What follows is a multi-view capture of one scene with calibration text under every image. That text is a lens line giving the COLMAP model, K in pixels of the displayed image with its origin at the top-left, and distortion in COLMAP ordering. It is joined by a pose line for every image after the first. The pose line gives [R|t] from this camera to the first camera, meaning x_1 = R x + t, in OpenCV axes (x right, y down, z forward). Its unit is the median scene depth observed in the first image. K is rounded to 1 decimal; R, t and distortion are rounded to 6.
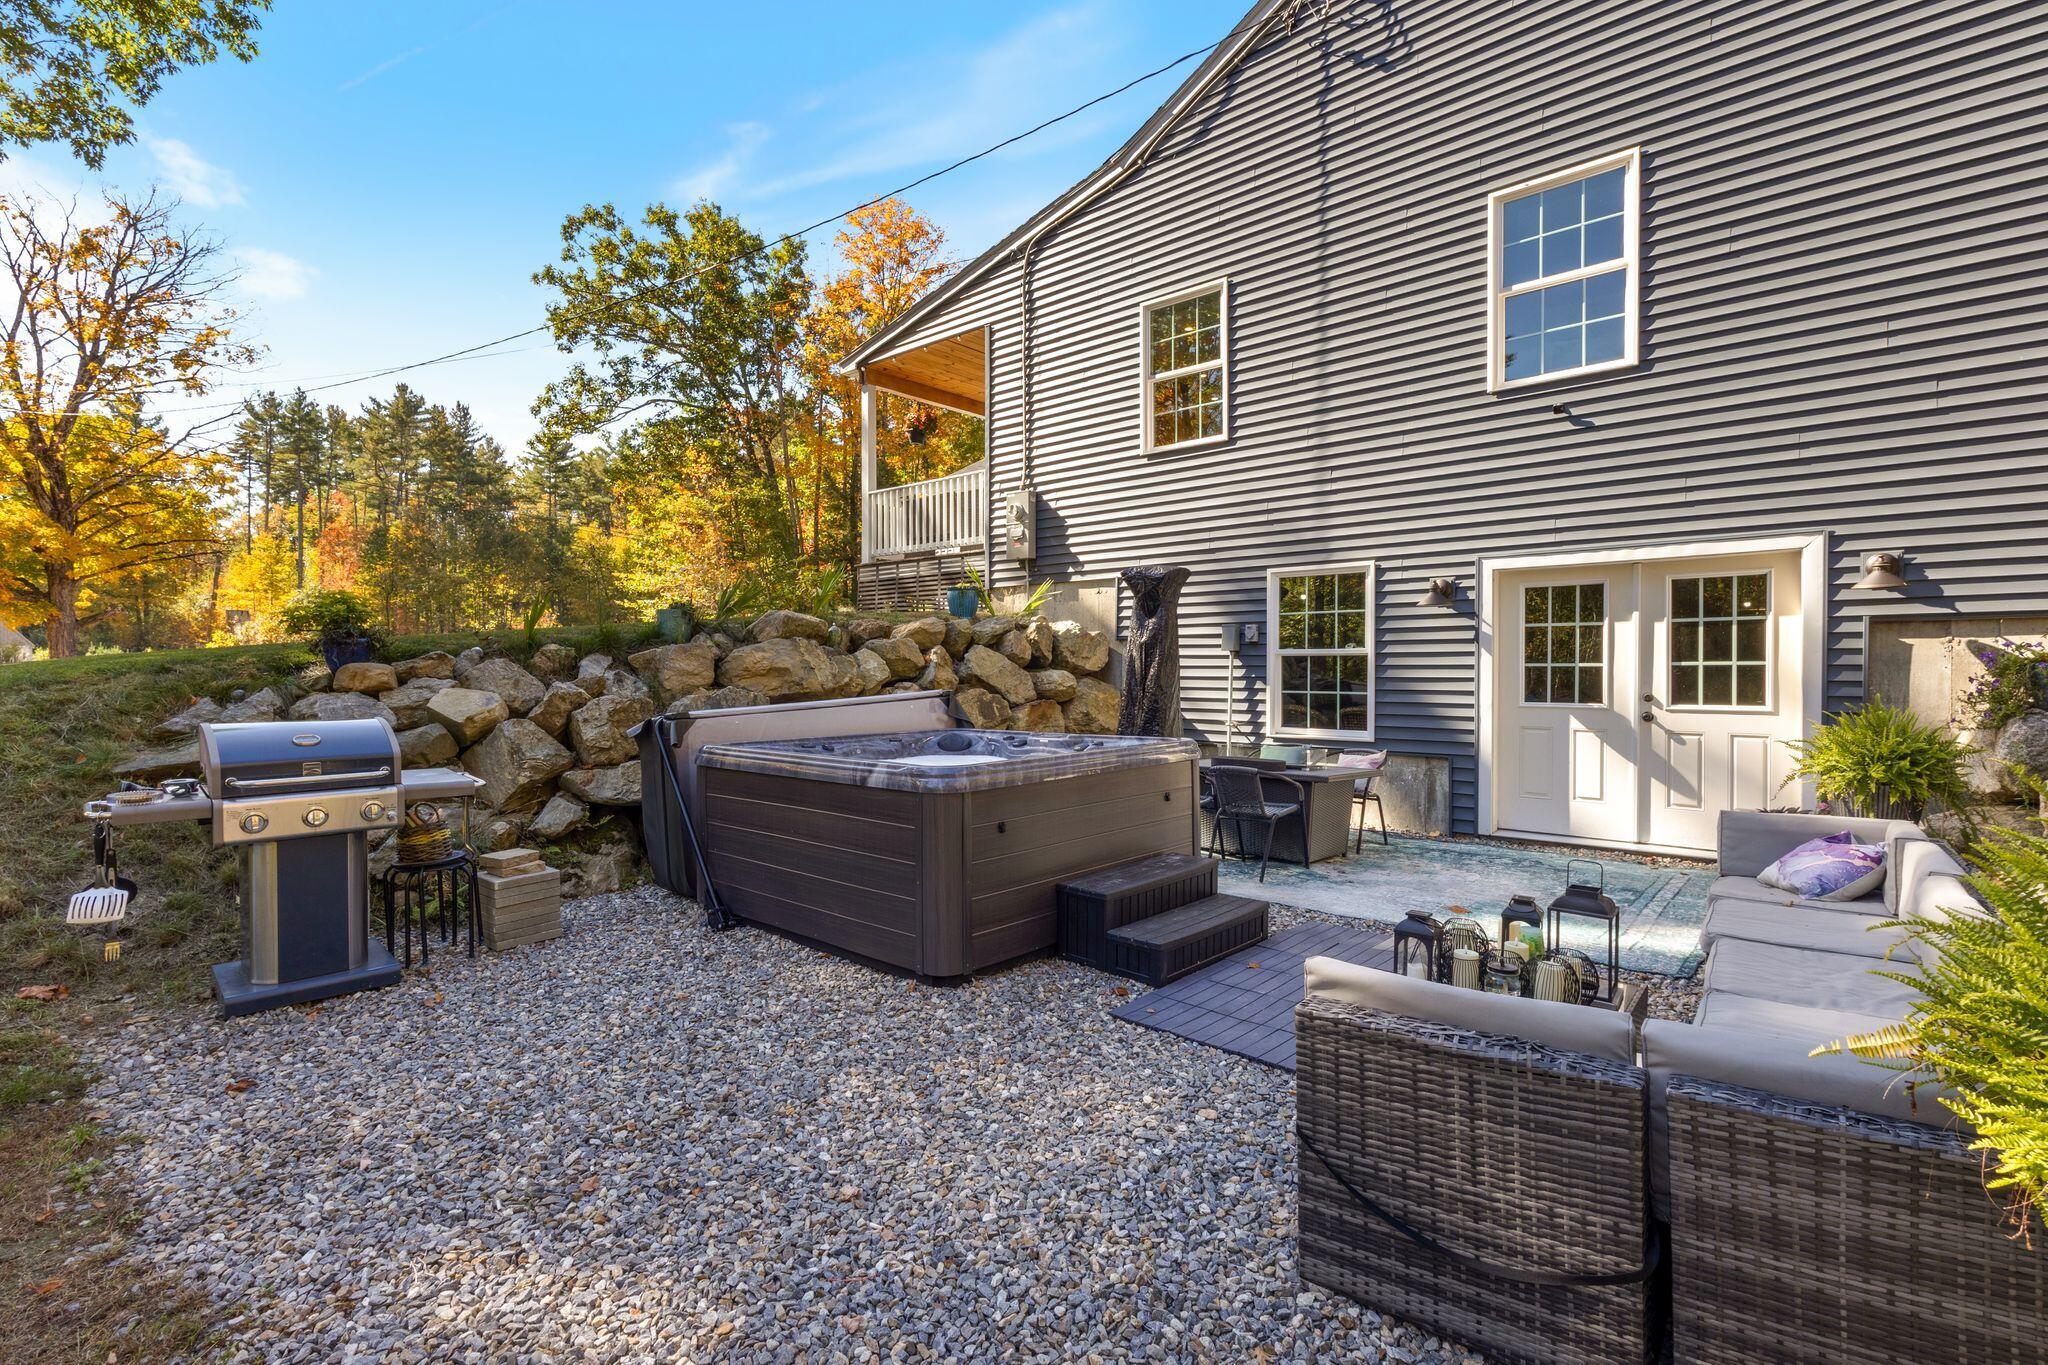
lens RADIAL K [[973.5, 0, 1024.0], [0, 973.5, 682.5], [0, 0, 1]] dist [0.022357, 0.000085]
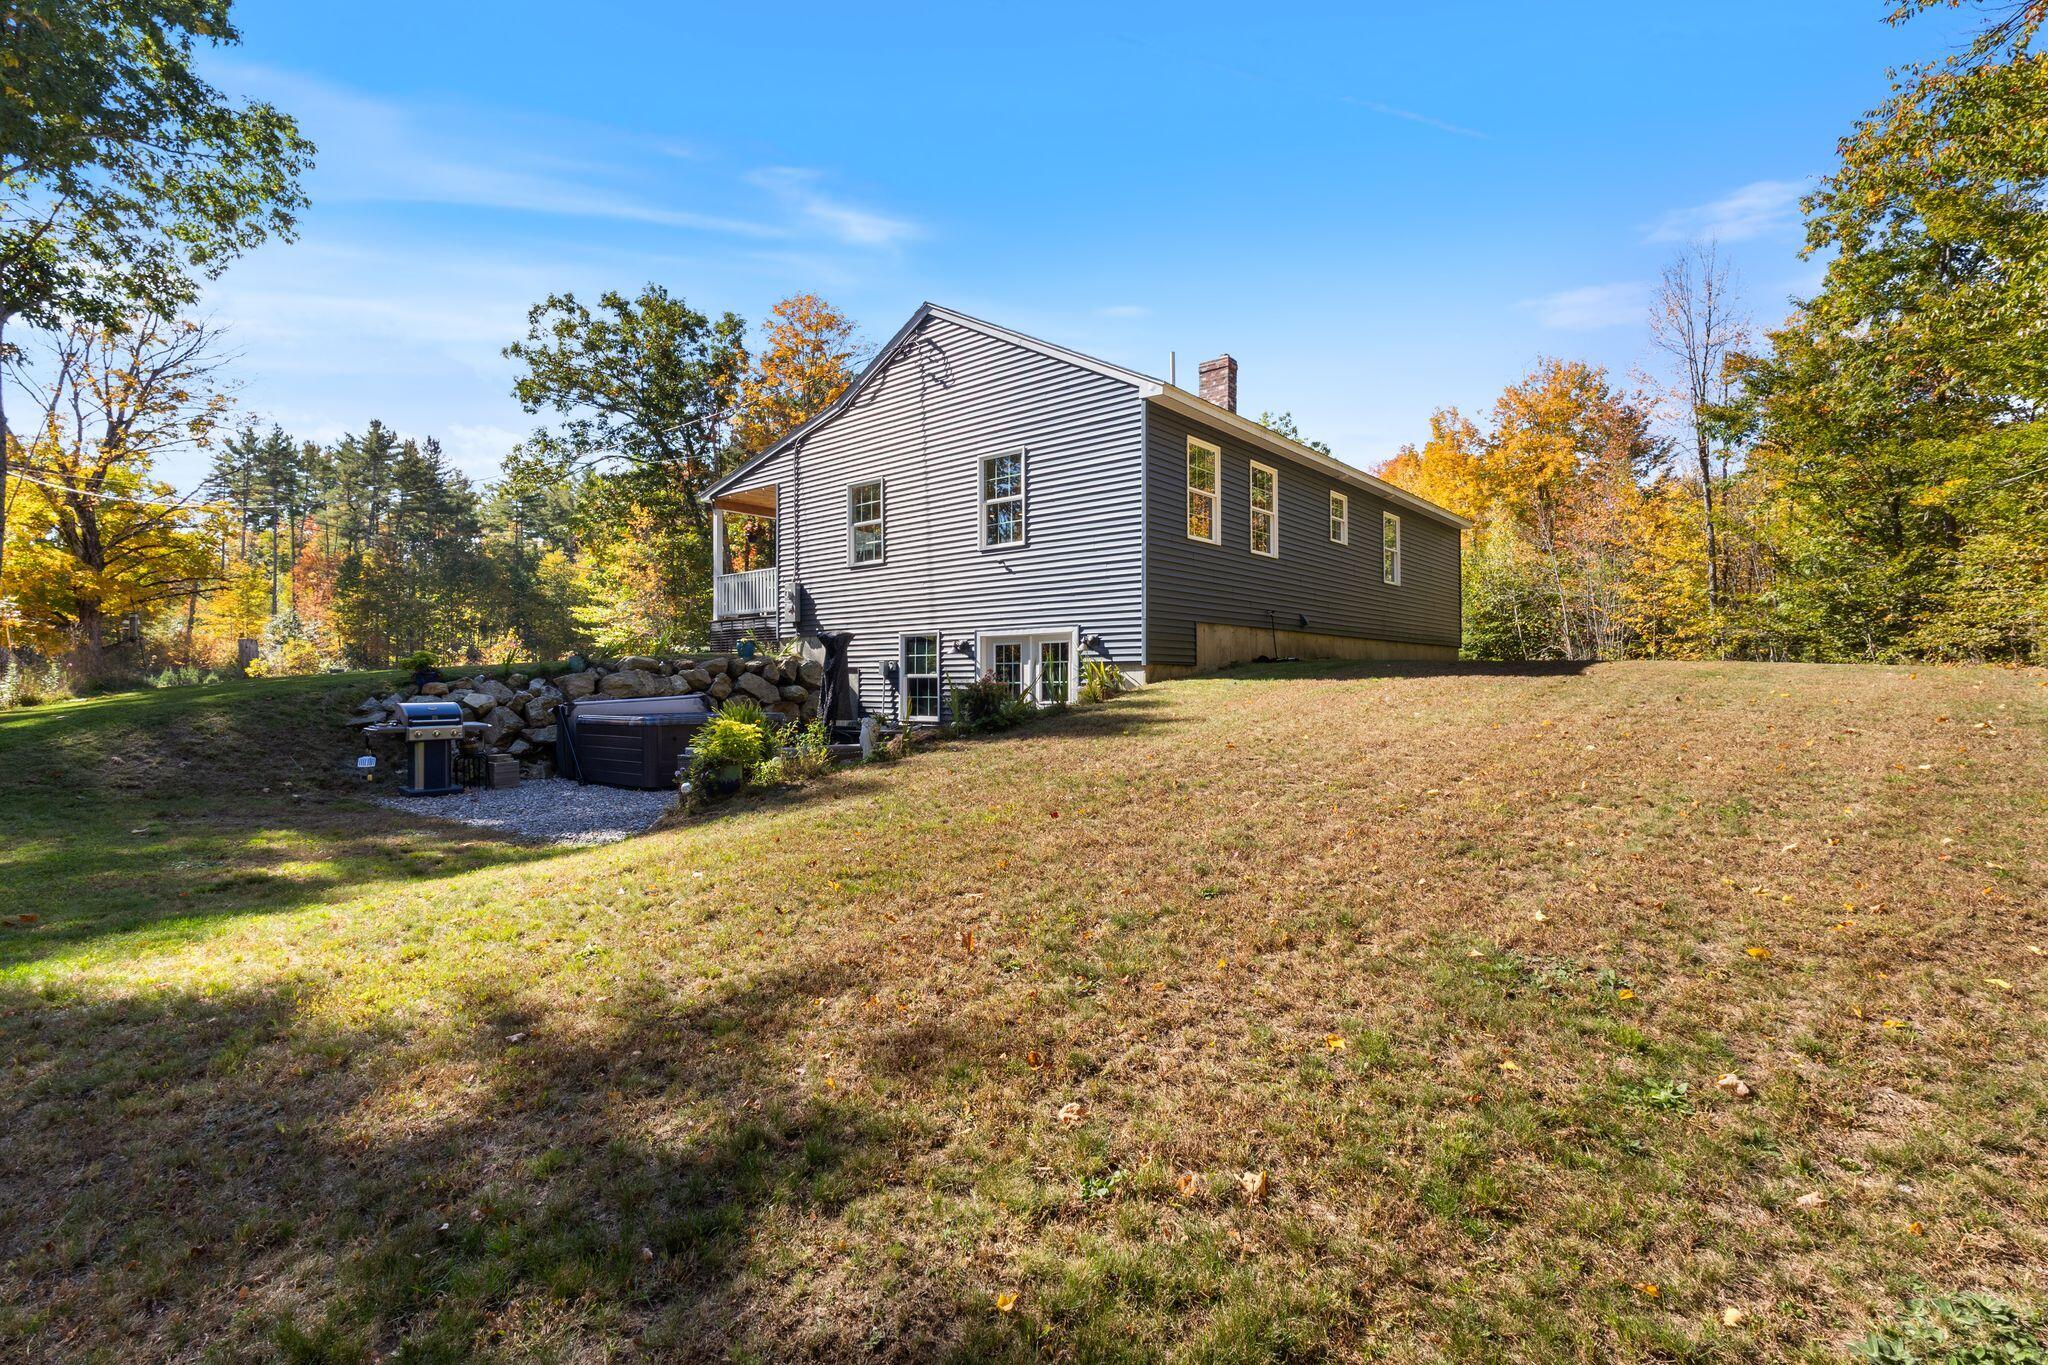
lens RADIAL K [[928.9, 0, 1025.2], [0, 928.9, 701.1], [0, 0, 1]] dist [-0.022689, 0.014758]
pose [[0.998609, -0.002778, 0.052657, 0.059703], [0.002823, 0.999996, -0.000764, 0.002952], [-0.052655, 0.000912, 0.998612, -0.122981]]
